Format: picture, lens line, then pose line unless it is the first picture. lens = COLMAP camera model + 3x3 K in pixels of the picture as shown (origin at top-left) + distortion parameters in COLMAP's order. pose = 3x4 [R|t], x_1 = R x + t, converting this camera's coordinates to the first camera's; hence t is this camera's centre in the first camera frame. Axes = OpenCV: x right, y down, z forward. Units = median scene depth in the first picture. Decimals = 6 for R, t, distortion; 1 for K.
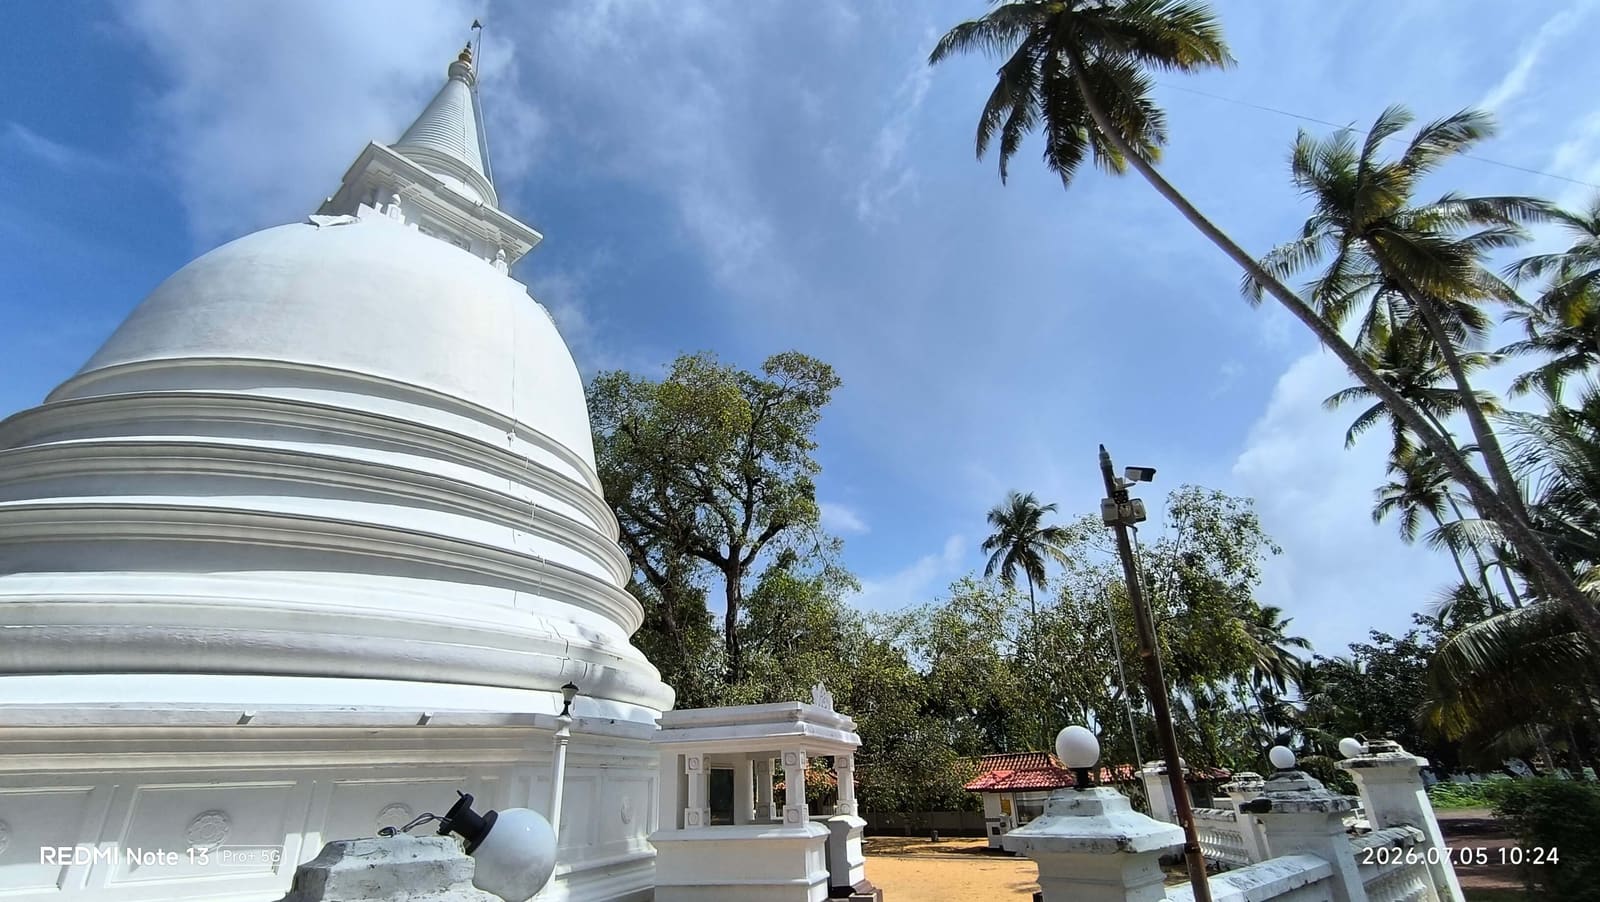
lens RADIAL K [[738.1, 0, 800.0], [0, 738.1, 451.0], [0, 0, 1]] dist [-0.033875, 0.020277]
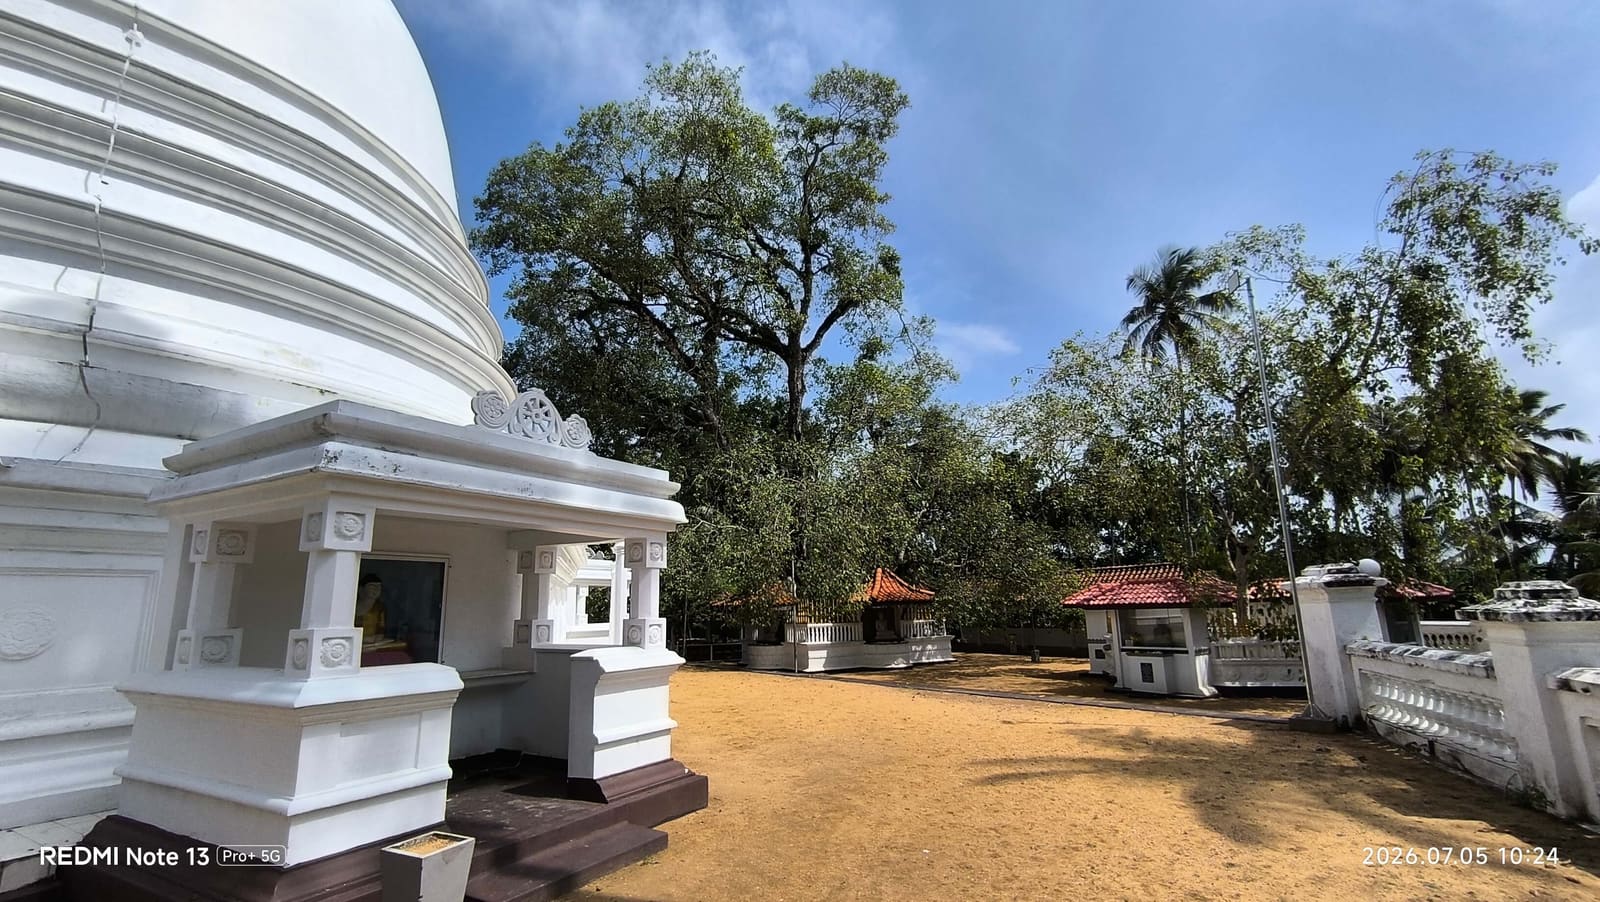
lens RADIAL K [[738.1, 0, 800.0], [0, 738.1, 451.0], [0, 0, 1]] dist [-0.033875, 0.020277]
pose [[0.977311, -0.026929, -0.210093, 0.134247], [0.074466, 0.972249, 0.221782, 0.115676], [0.198290, -0.232395, 0.952194, 0.252701]]
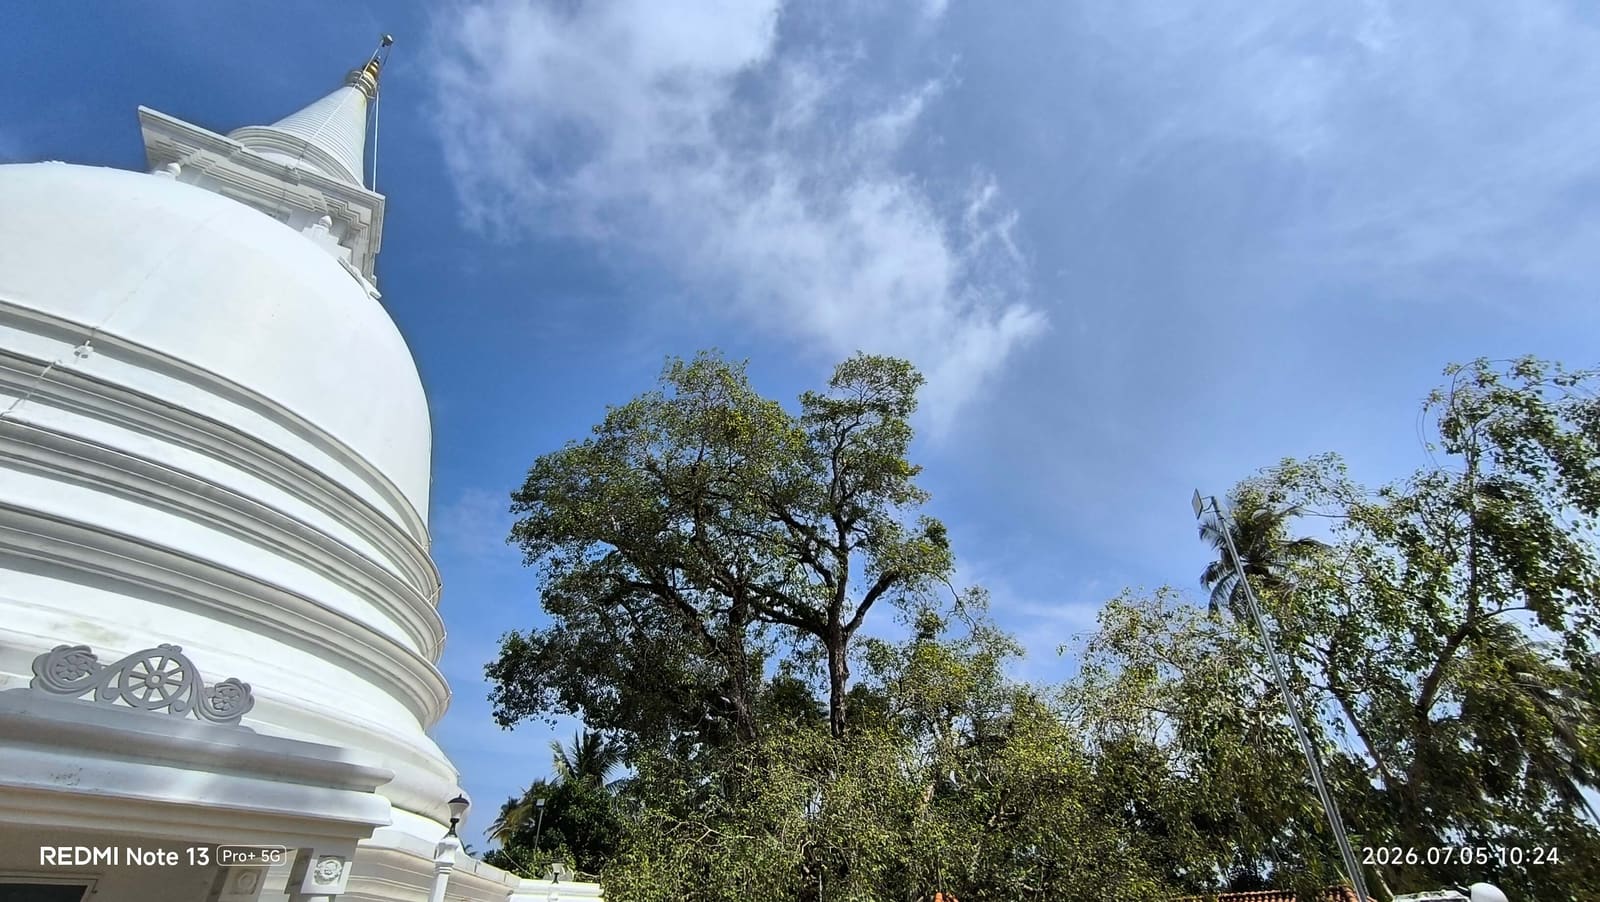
lens RADIAL K [[740.0, 0, 796.2], [0, 740.0, 453.6], [0, 0, 1]] dist [-0.041727, 0.024020]
pose [[0.935817, -0.172459, -0.307416, 0.219843], [0.124412, 0.977610, -0.169708, 0.143493], [0.329800, 0.120569, 0.936320, 0.325577]]
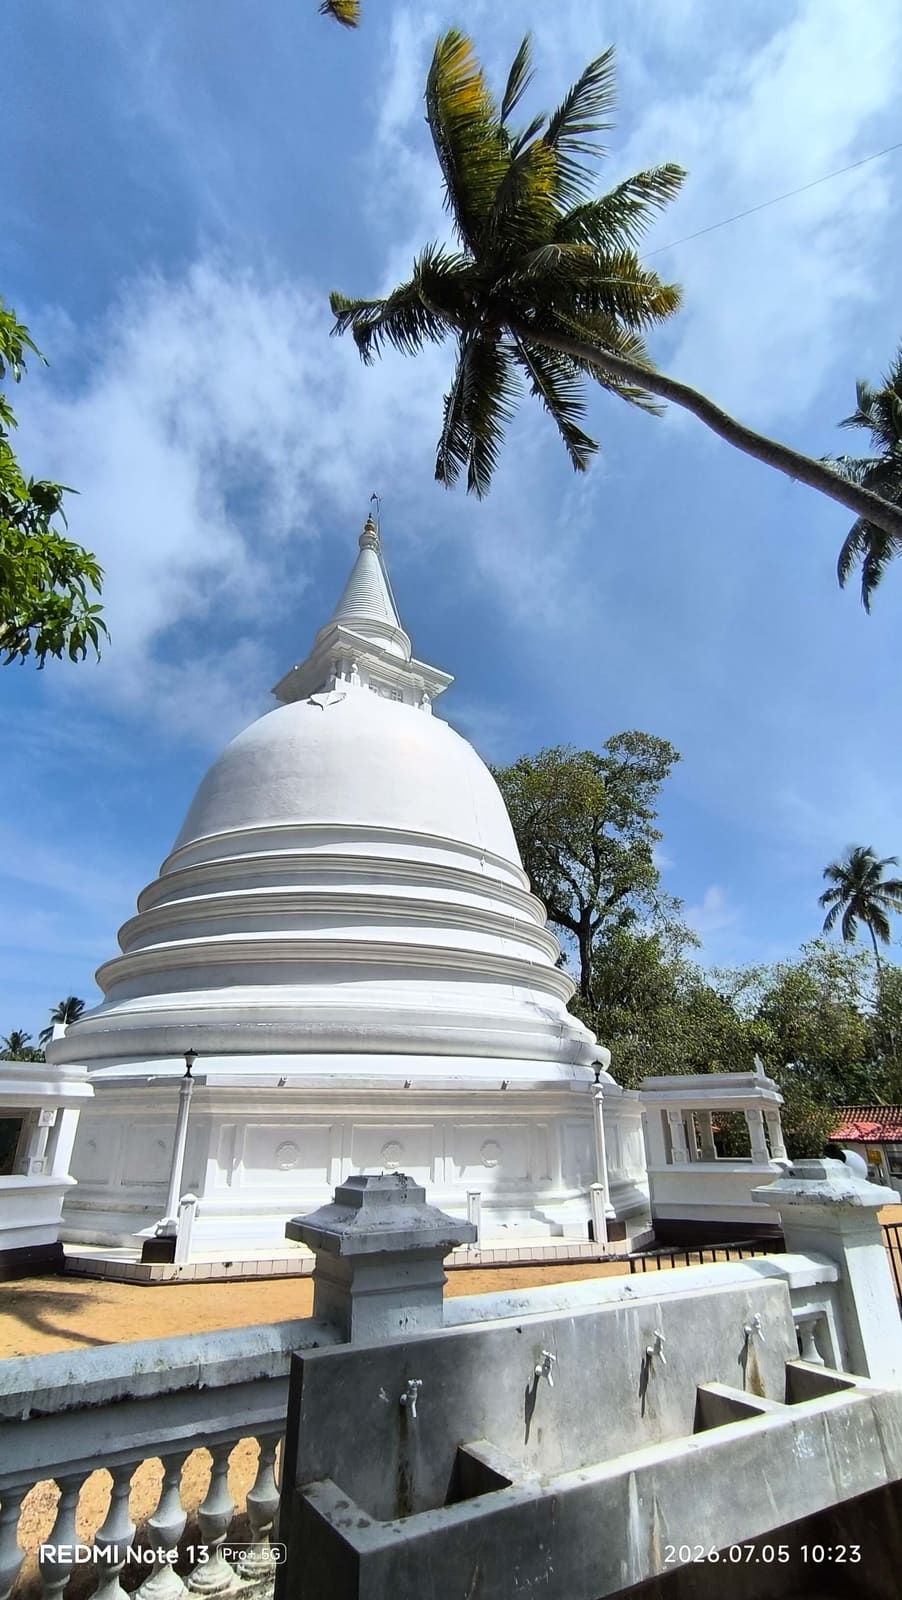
lens RADIAL K [[738.1, 0, 456.4], [0, 738.1, 804.2], [0, 0, 1]] dist [-0.033875, 0.020277]
pose [[0.982232, -0.047627, -0.181529, -0.104396], [0.050578, 0.998652, 0.011657, -0.075714], [0.180729, -0.020631, 0.983317, -0.159451]]
